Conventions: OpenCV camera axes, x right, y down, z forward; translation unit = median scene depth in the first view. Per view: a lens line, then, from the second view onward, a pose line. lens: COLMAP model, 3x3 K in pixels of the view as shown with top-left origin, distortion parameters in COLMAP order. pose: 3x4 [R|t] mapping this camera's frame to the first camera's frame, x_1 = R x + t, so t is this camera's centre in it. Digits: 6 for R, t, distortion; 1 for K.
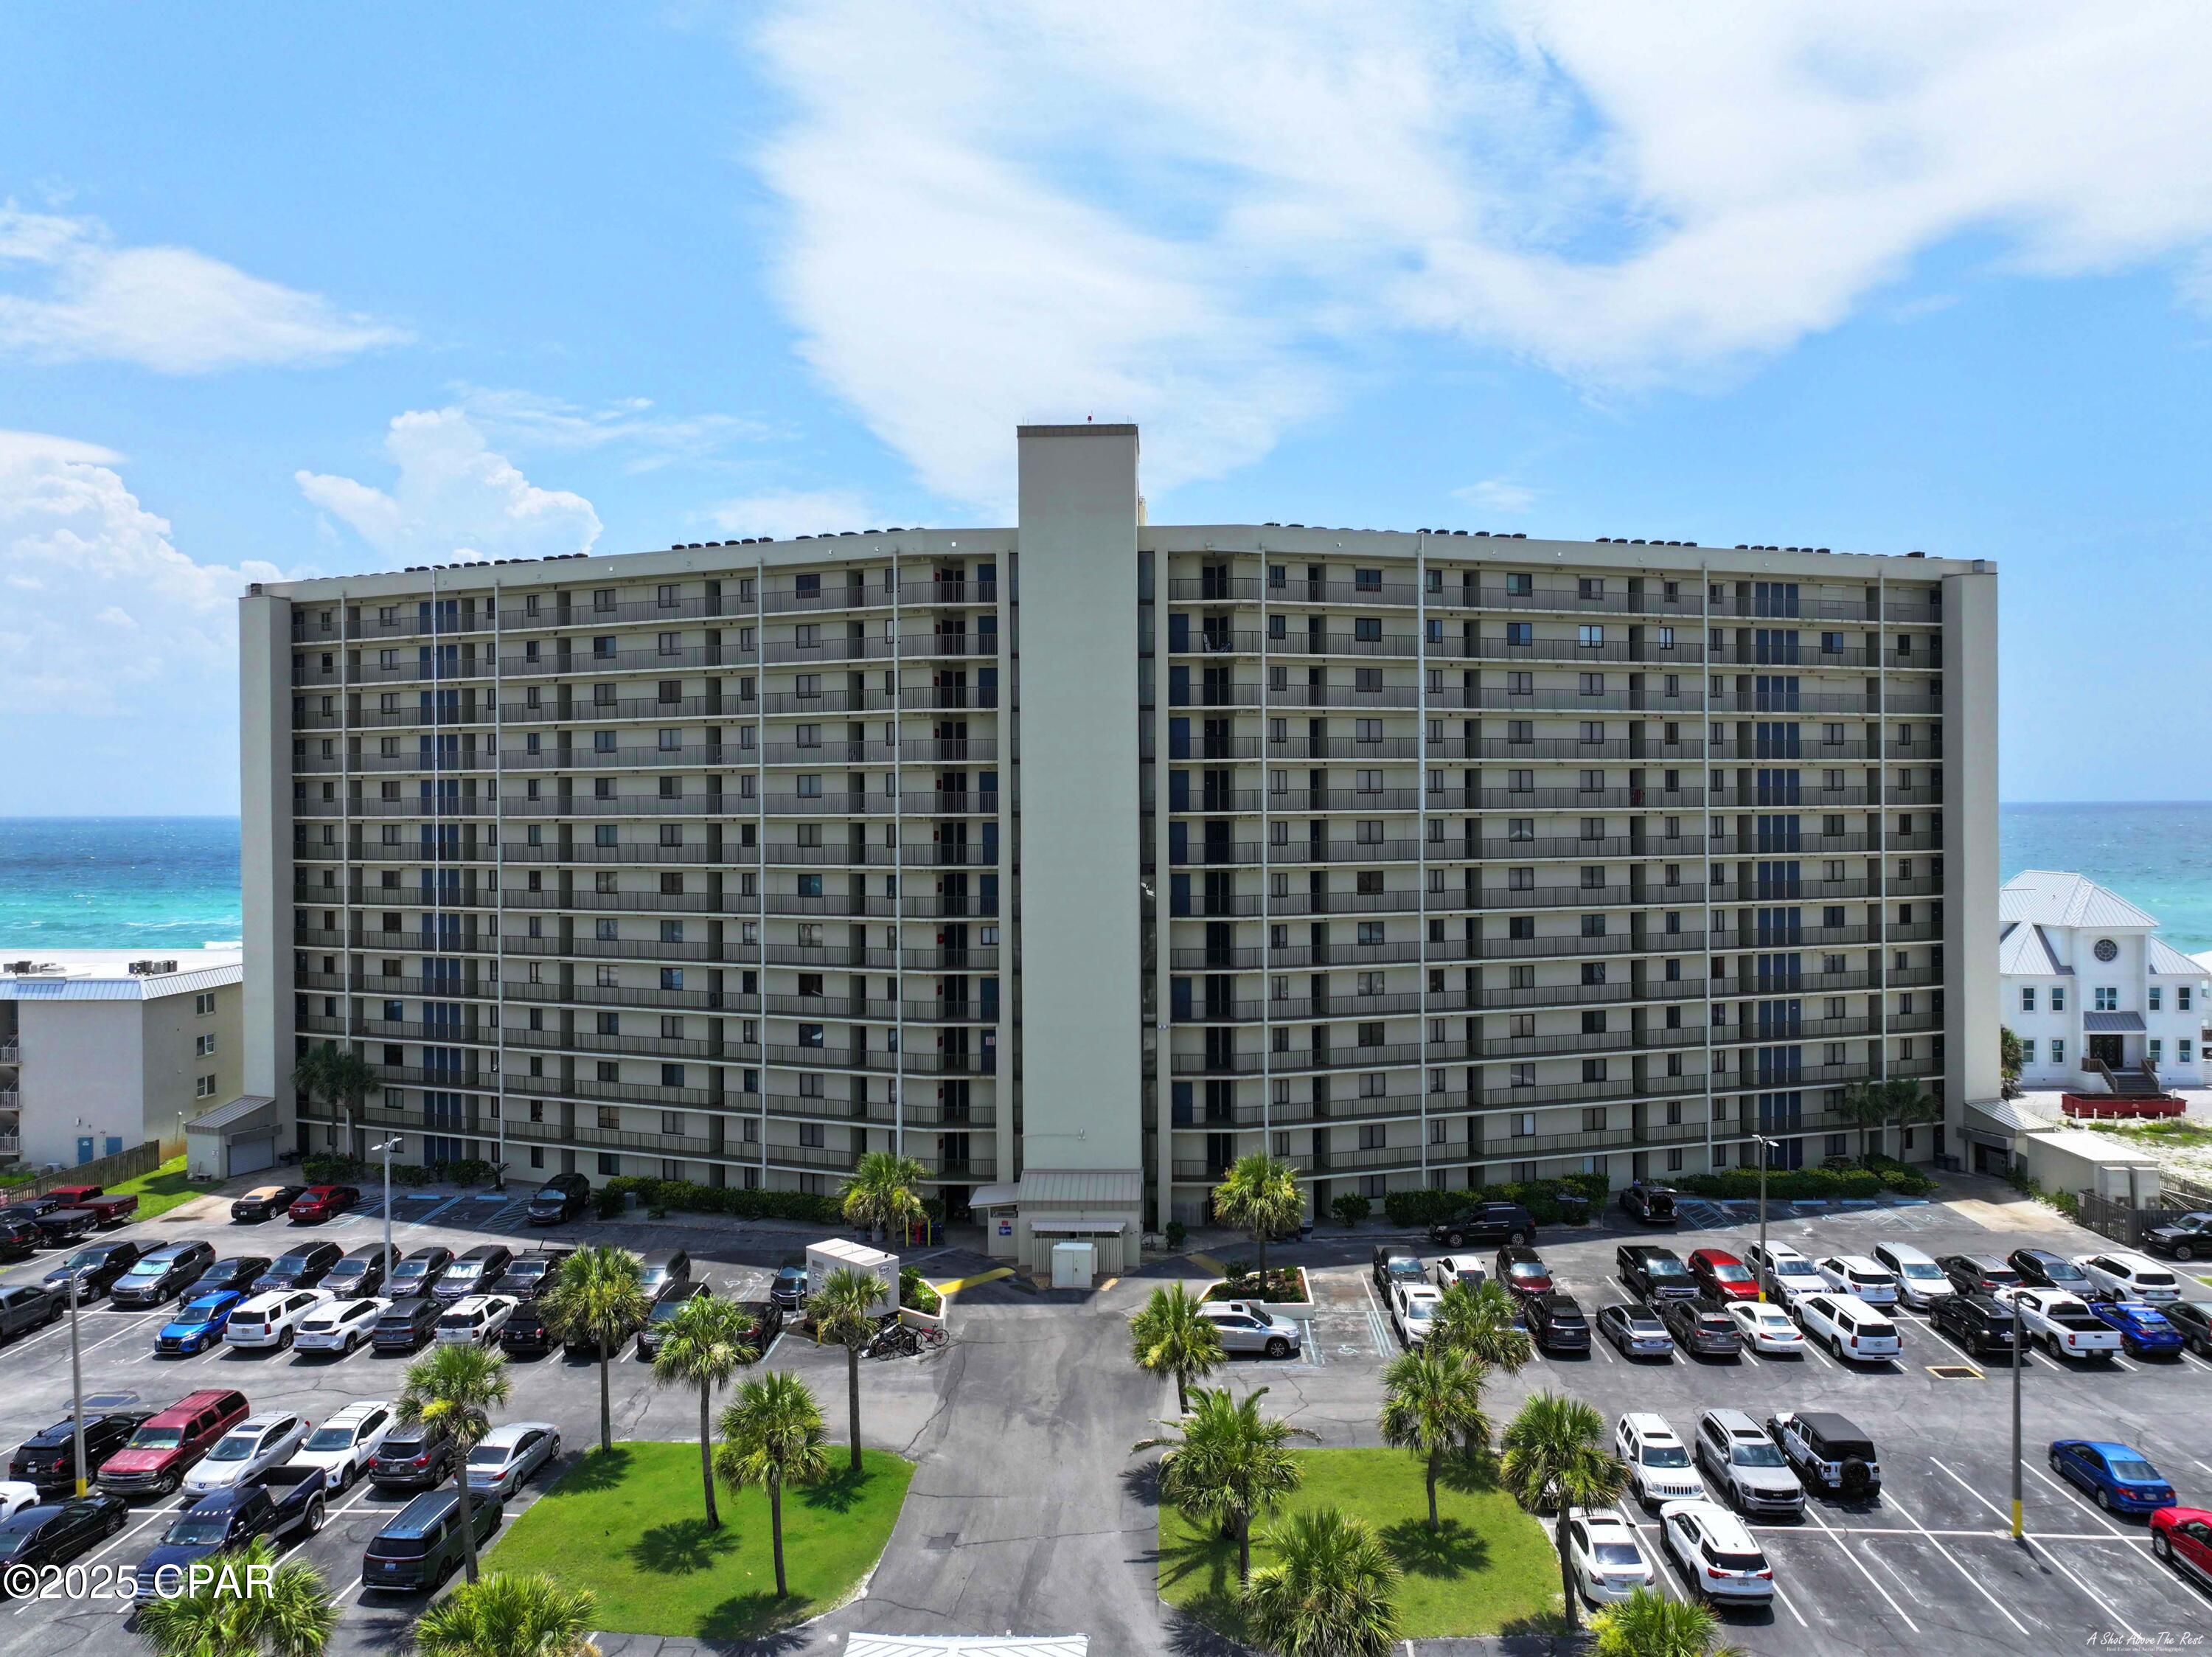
lens RADIAL K [[1542.5, 0, 1106.0], [0, 1542.5, 828.5], [0, 0, 1]] dist [-0.003924, 0.033485]
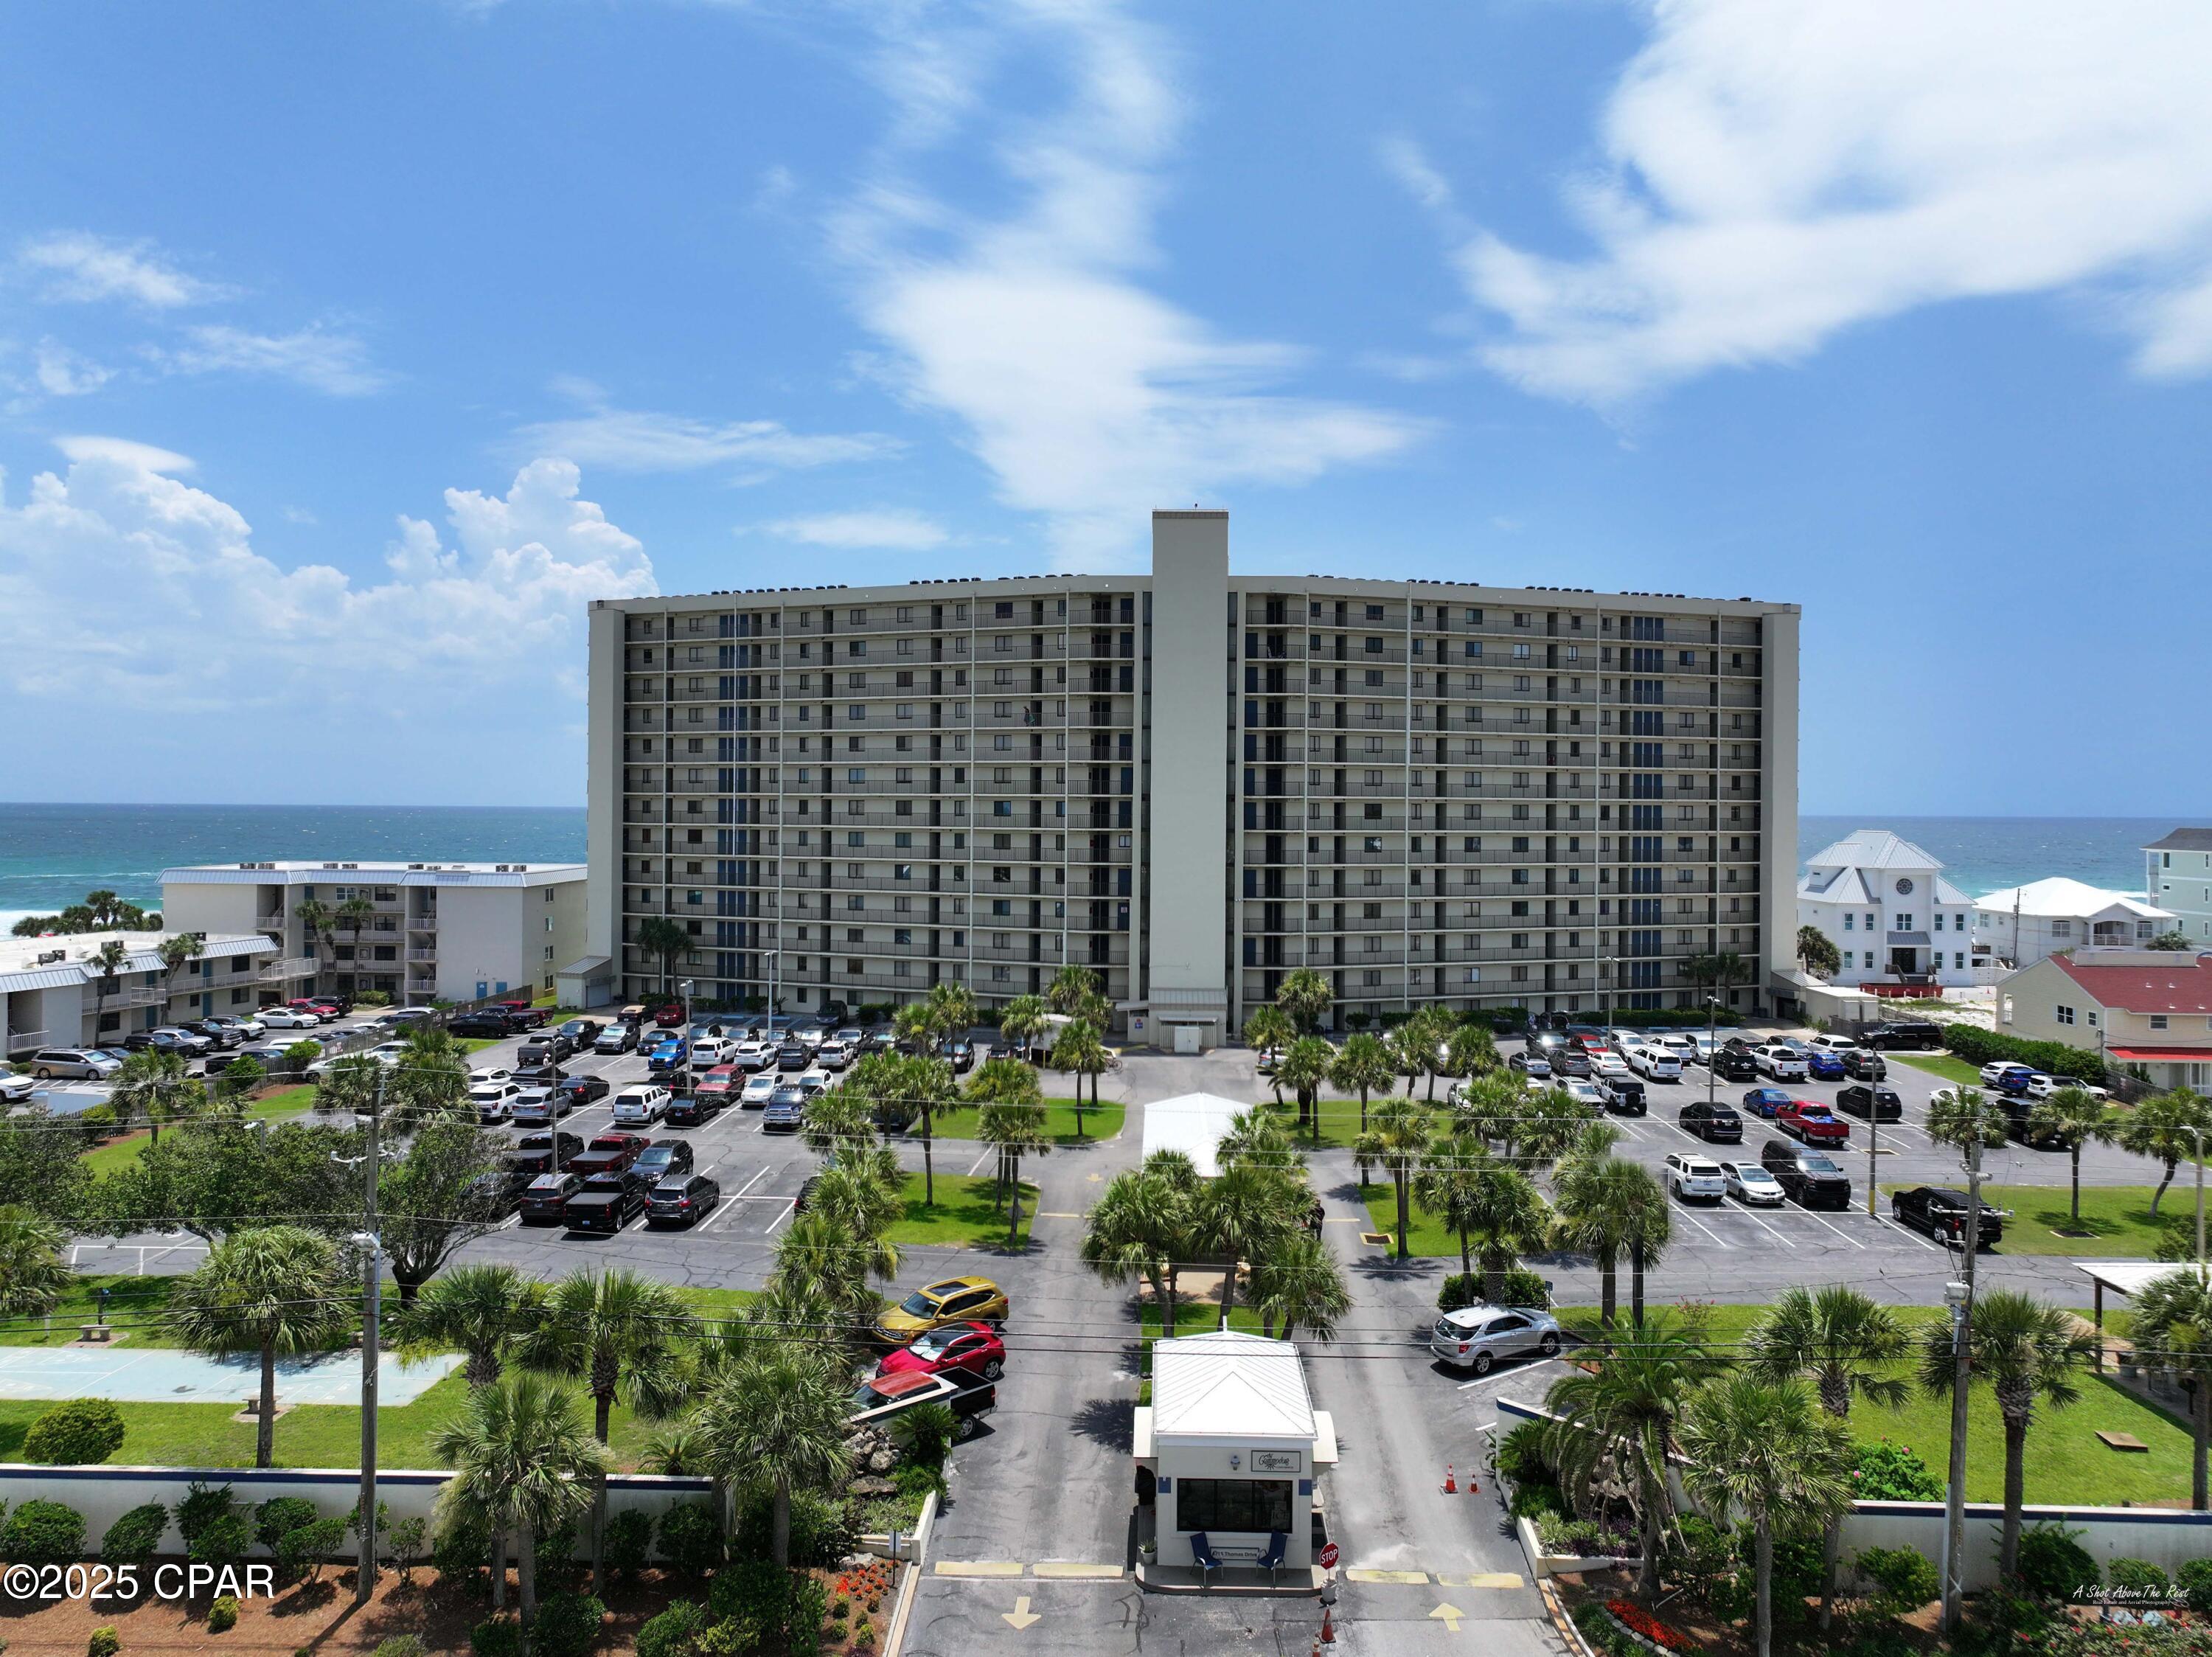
lens RADIAL K [[1551.9, 0, 1098.8], [0, 1551.9, 824.8], [0, 0, 1]] dist [0.005197, 0.000126]
pose [[0.999859, 0.014473, 0.008530, -0.107453], [-0.014433, 0.999885, -0.004659, 0.056993], [-0.008597, 0.004535, 0.999953, -0.506683]]
